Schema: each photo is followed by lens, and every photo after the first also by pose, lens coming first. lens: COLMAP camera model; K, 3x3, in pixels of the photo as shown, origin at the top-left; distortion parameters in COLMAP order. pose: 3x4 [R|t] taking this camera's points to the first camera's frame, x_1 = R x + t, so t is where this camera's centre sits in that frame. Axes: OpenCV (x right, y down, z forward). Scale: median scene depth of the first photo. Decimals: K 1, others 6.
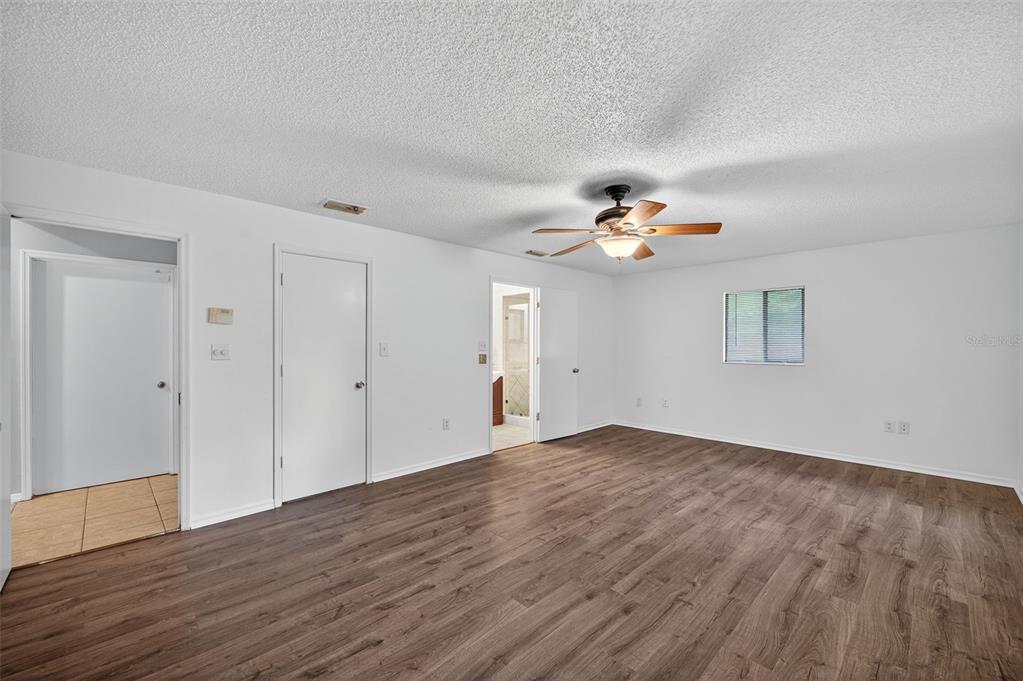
lens RADIAL K [[414.5, 0, 517.9], [0, 414.5, 347.5], [0, 0, 1]] dist [-0.001543, 0.000235]
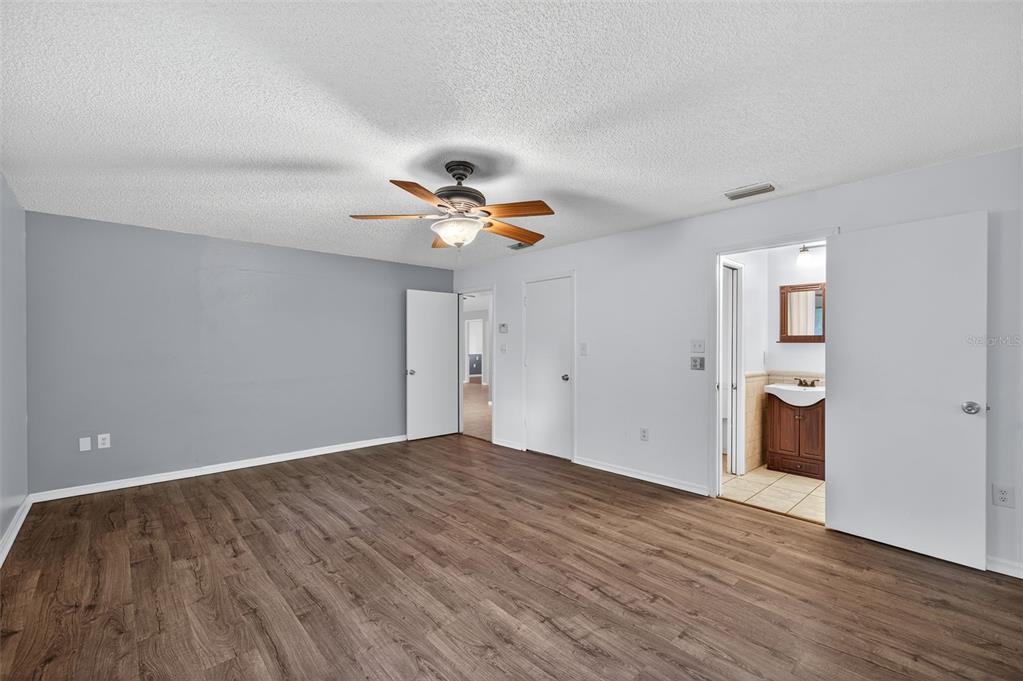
lens RADIAL K [[437.8, 0, 514.4], [0, 437.8, 347.6], [0, 0, 1]] dist [0.002122, -0.000562]
pose [[-0.038356, 0.007899, -0.999233, 1.129267], [-0.003627, 0.999961, 0.008044, -0.008346], [0.999258, 0.003932, -0.038325, 1.120465]]
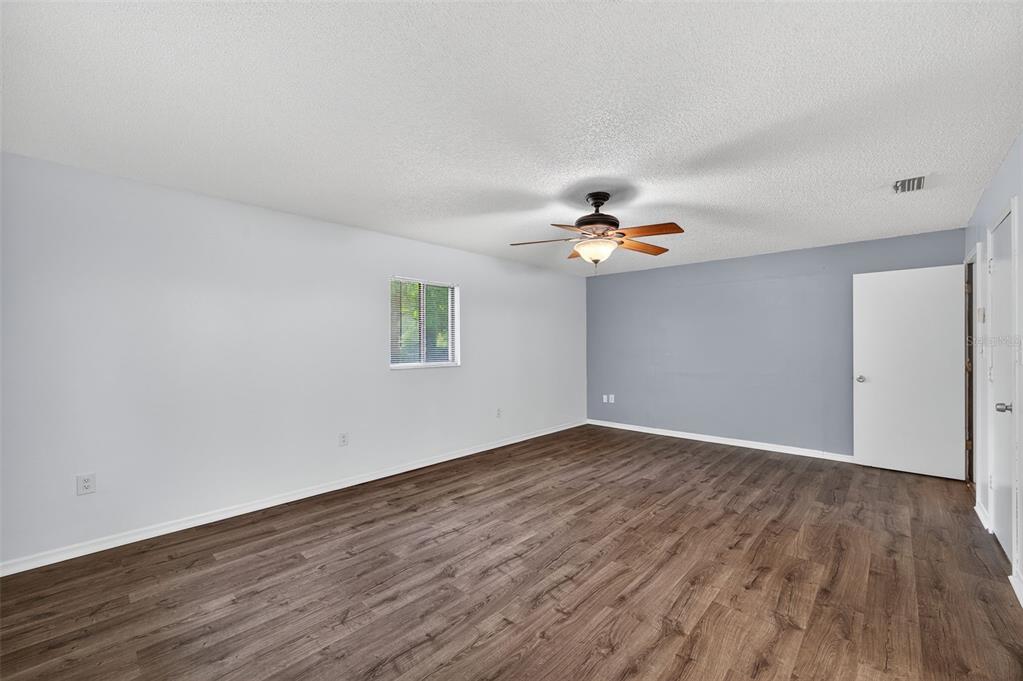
lens RADIAL K [[414.5, 0, 509.3], [0, 414.5, 342.6], [0, 0, 1]] dist [-0.001543, 0.000235]
pose [[-0.999449, 0.003508, -0.033009, 0.489258], [0.003444, 0.999992, 0.002000, -0.016854], [0.033016, 0.001885, -0.999453, 1.998346]]
